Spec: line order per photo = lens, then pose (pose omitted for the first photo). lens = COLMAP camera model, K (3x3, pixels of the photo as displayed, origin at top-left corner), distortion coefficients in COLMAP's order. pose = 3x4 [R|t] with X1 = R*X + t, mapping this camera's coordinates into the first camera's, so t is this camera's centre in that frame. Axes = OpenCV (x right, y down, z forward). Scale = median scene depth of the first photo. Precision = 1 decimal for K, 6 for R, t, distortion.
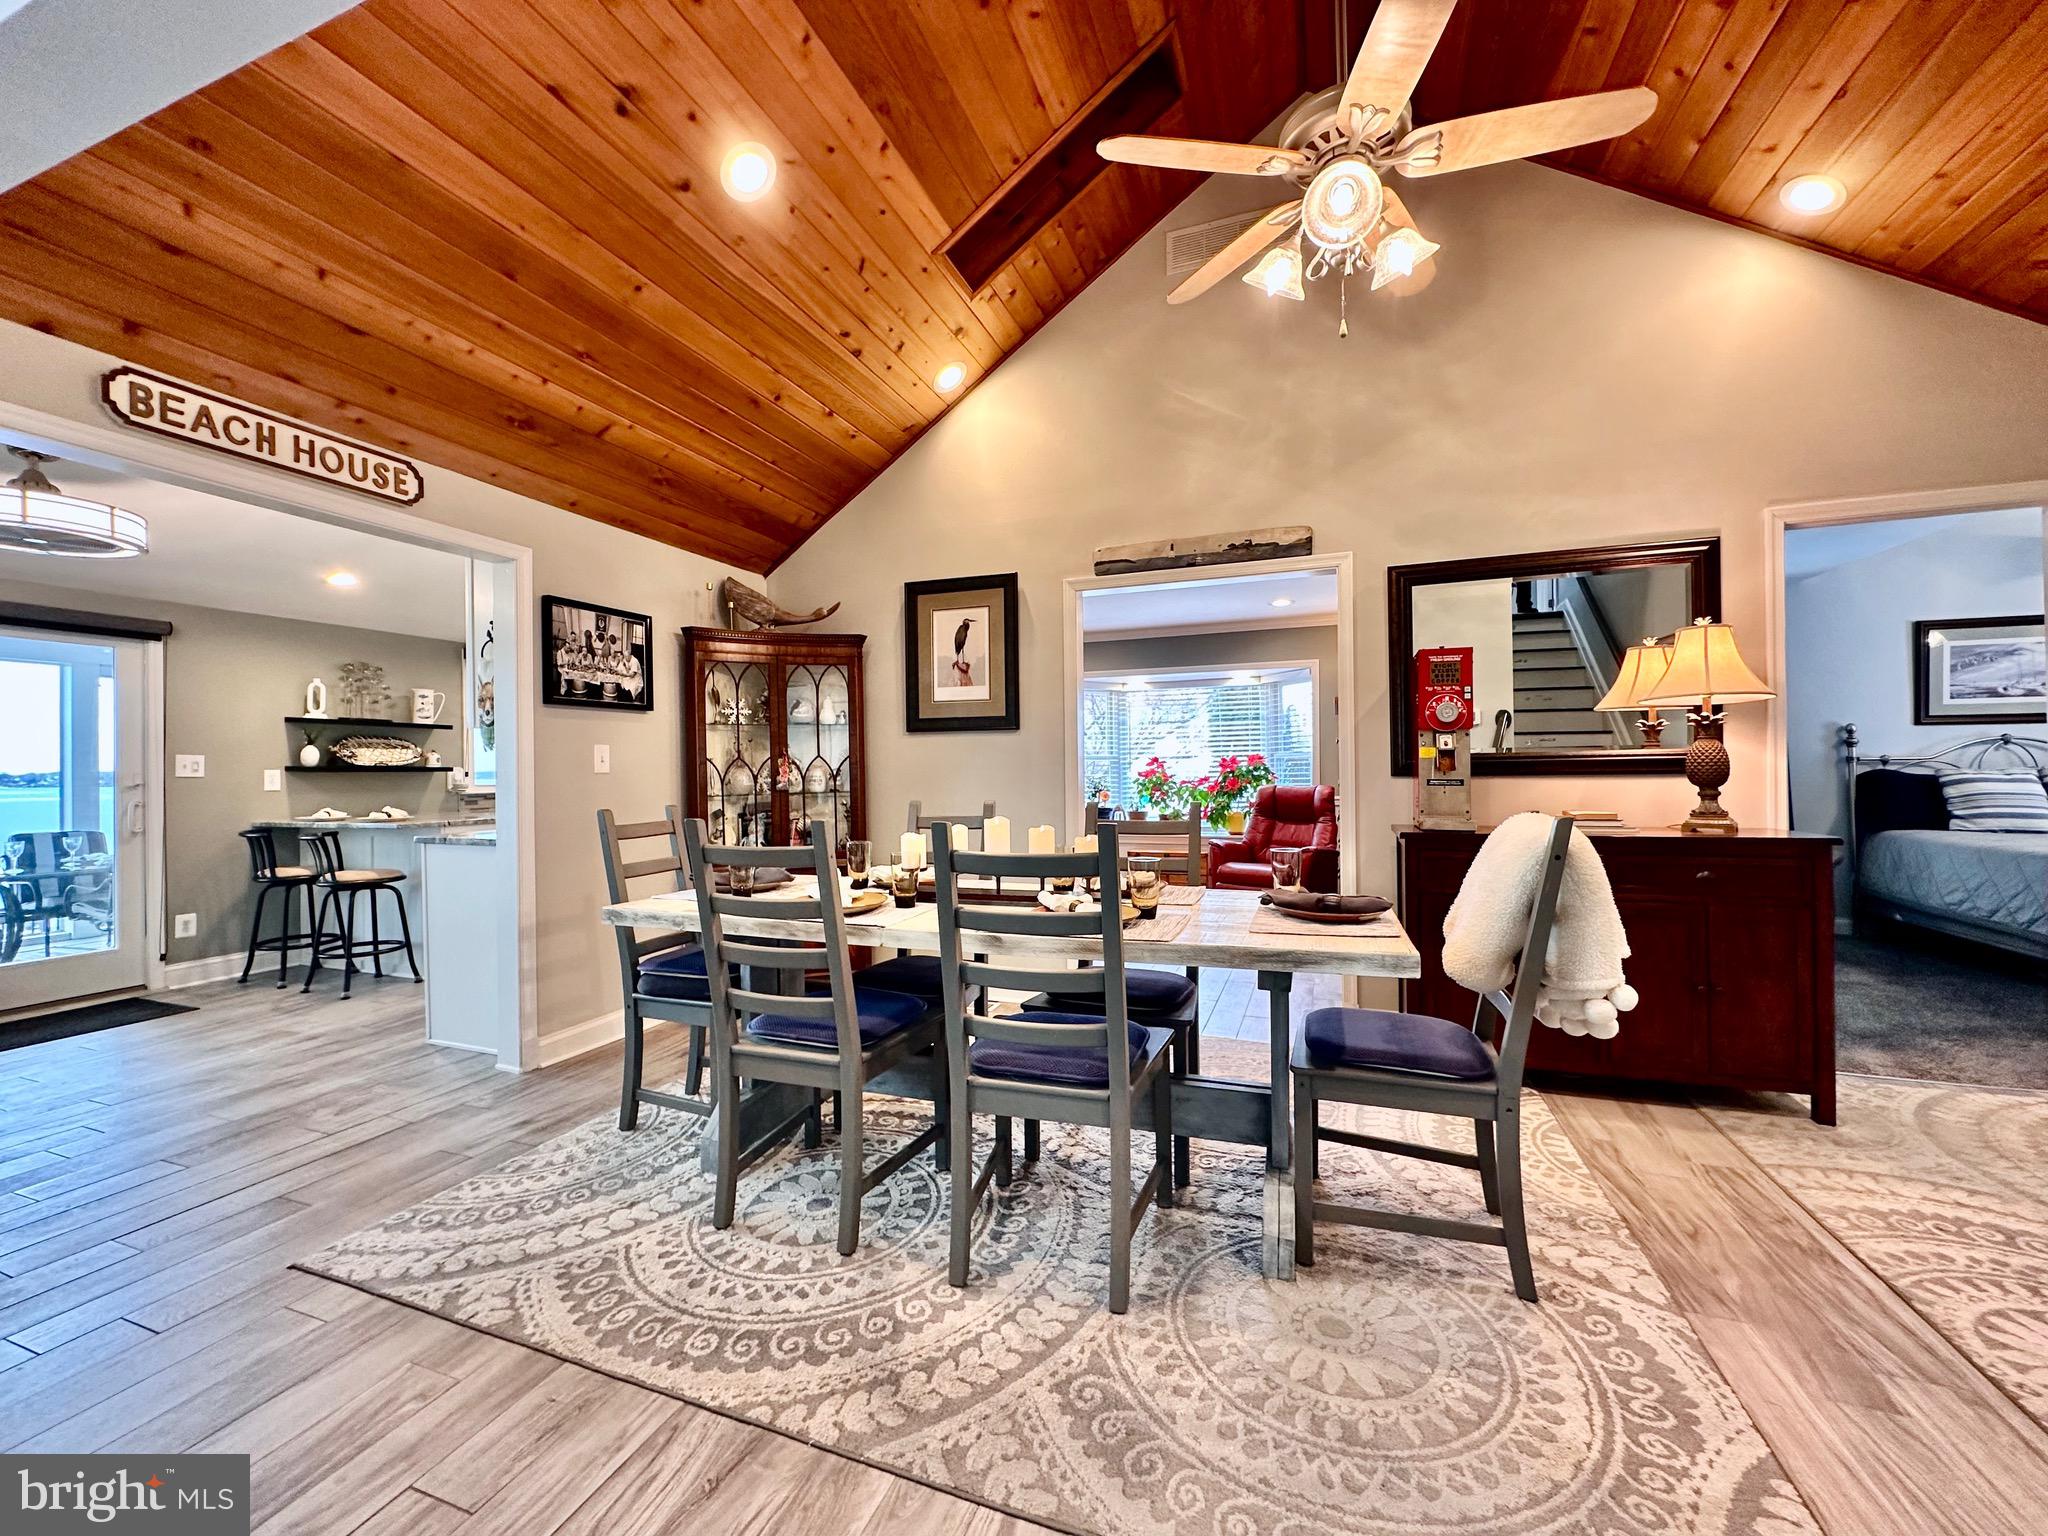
lens RADIAL K [[811.7, 0, 1020.1], [0, 811.7, 767.4], [0, 0, 1]] dist [-0.000436, 0.000090]
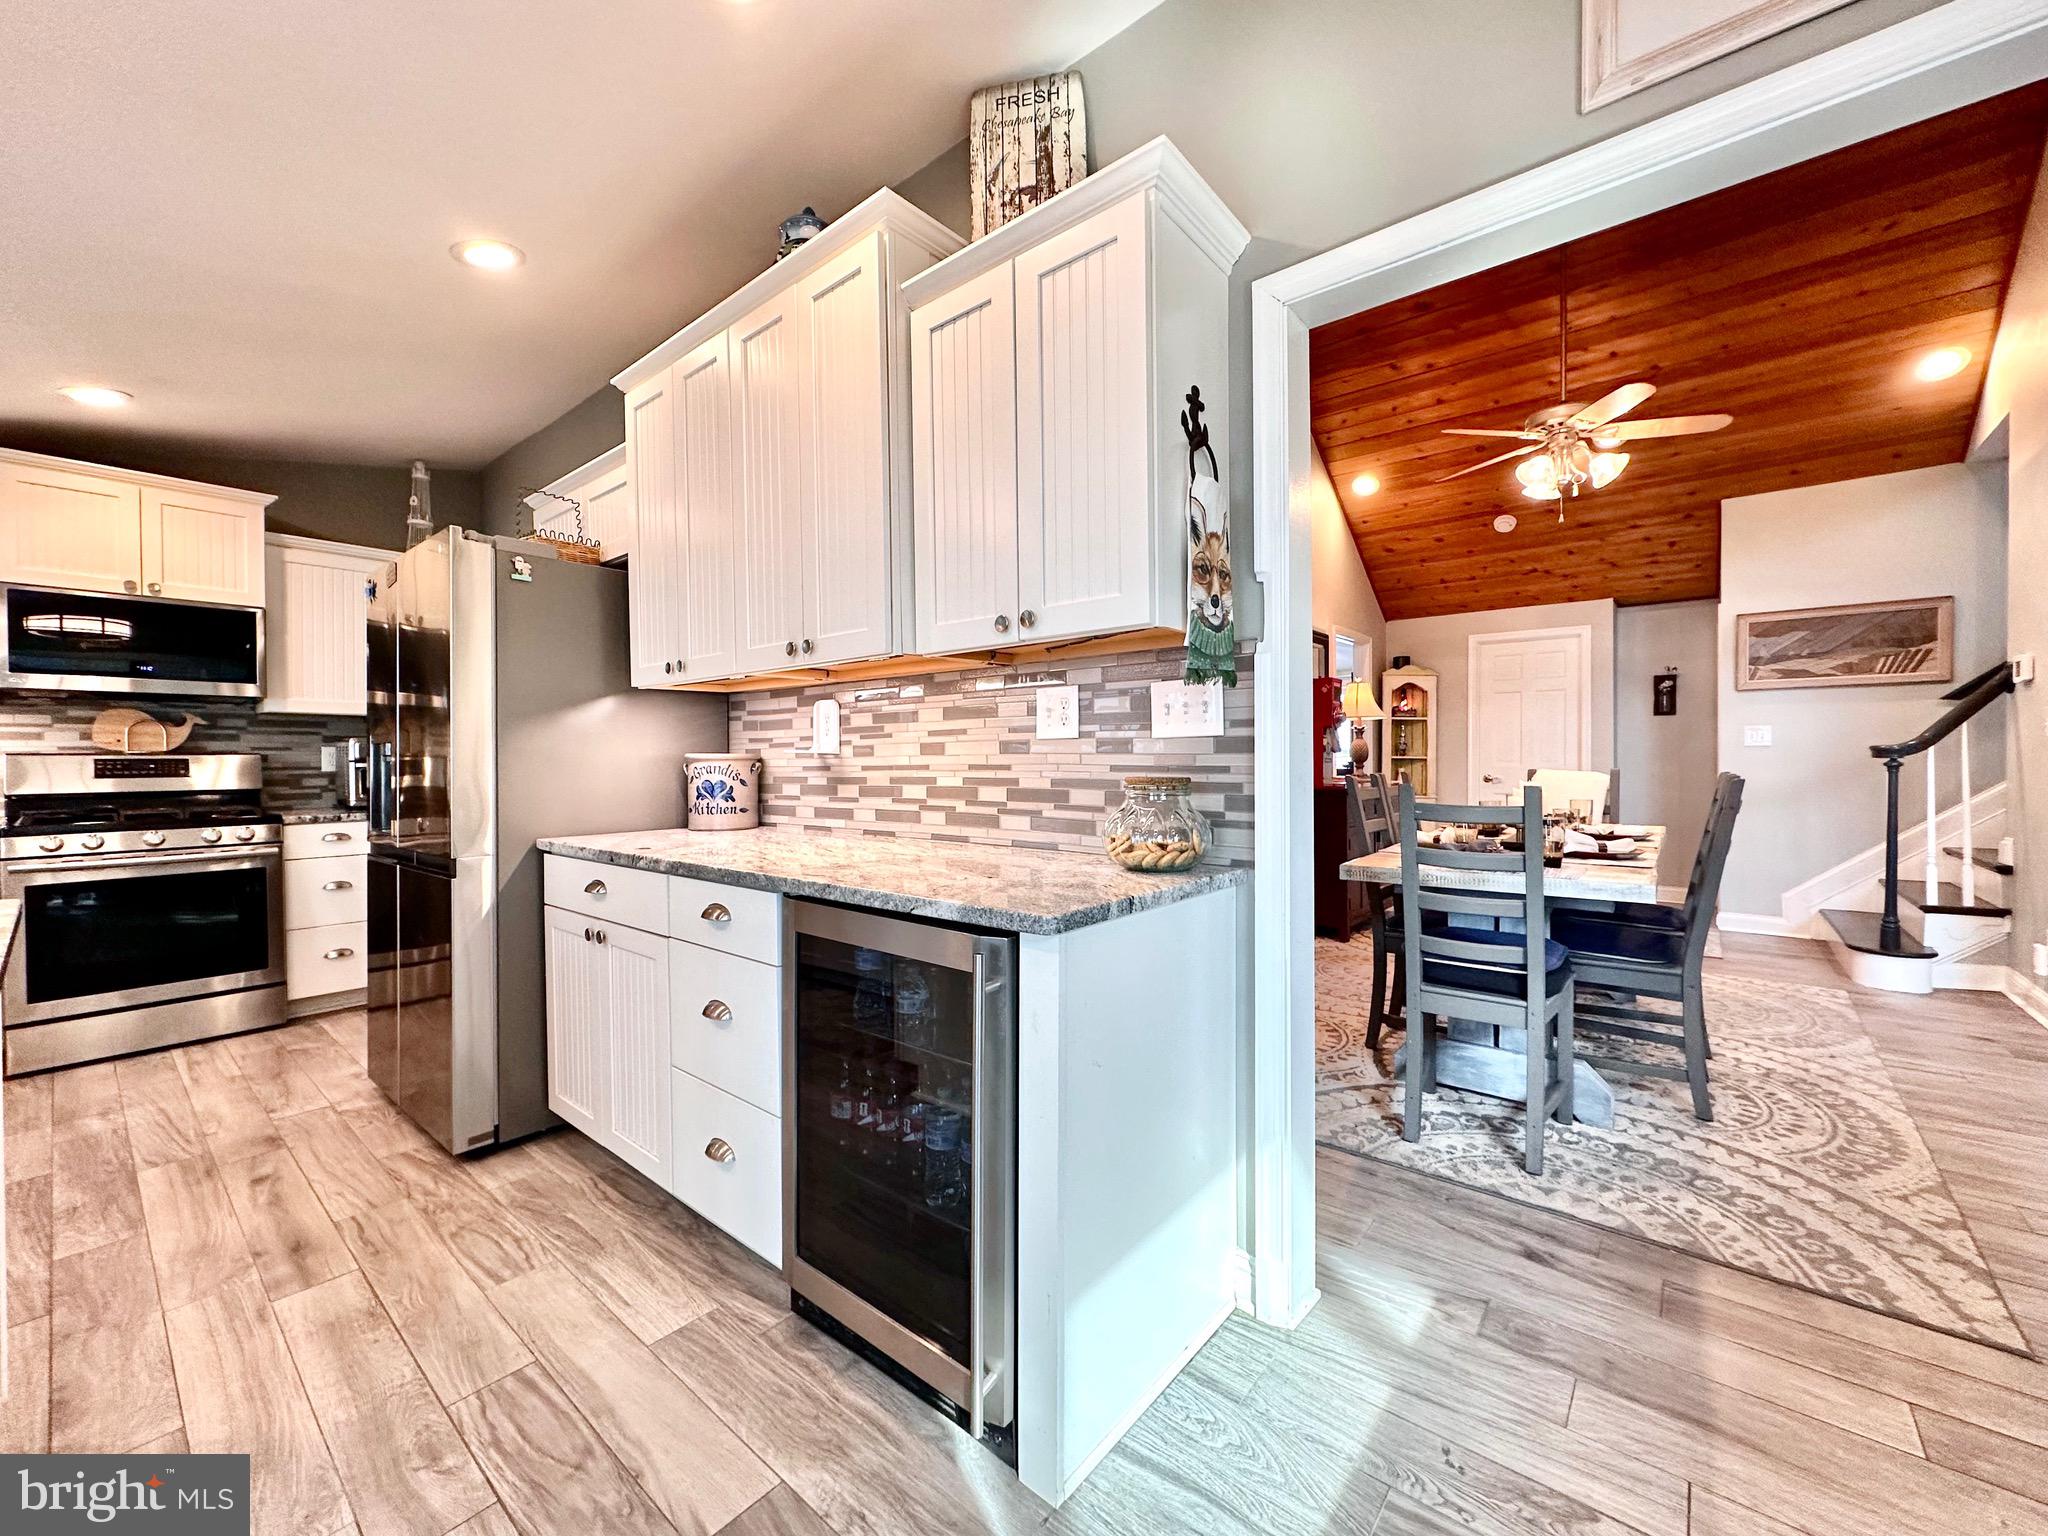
lens RADIAL K [[814.0, 0, 1024.0], [0, 814.0, 768.0], [0, 0, 1]] dist [-0.000879, 0.000740]
pose [[0.331561, -0.004655, 0.943422, -1.140223], [0.002165, 0.999989, 0.004173, 0.023595], [-0.943431, 0.000659, 0.331568, 0.964512]]
